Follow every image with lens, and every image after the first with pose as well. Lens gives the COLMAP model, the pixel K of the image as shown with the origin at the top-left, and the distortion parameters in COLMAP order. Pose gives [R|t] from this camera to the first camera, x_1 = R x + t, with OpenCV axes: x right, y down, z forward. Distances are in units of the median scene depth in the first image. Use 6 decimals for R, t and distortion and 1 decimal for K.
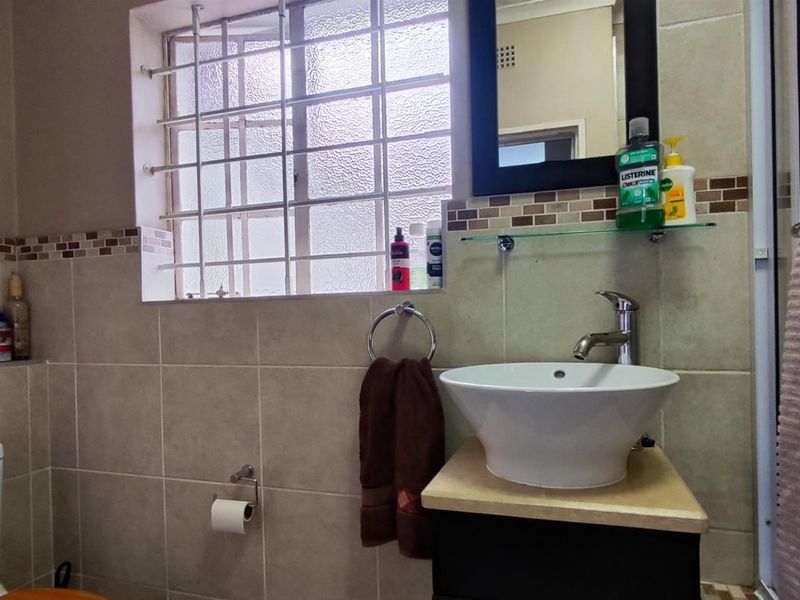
lens RADIAL K [[531.3, 0, 397.5], [0, 531.3, 308.0], [0, 0, 1]] dist [0.001639, -0.005525]
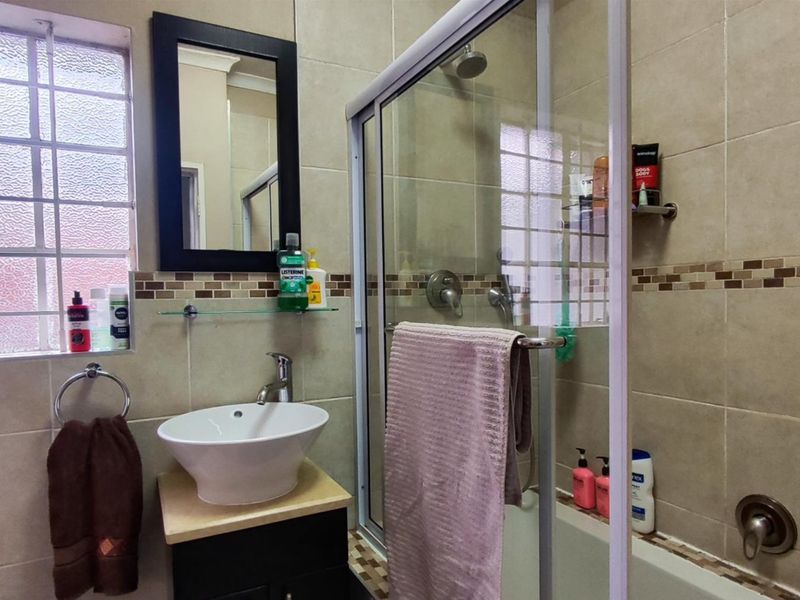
lens RADIAL K [[531.3, 0, 398.6], [0, 531.3, 299.6], [0, 0, 1]] dist [0.001639, -0.005525]
pose [[0.715882, -0.001378, 0.698220, -0.320083], [0.001676, 0.999999, 0.000255, -0.154779], [-0.698220, 0.000988, 0.715883, -0.223917]]
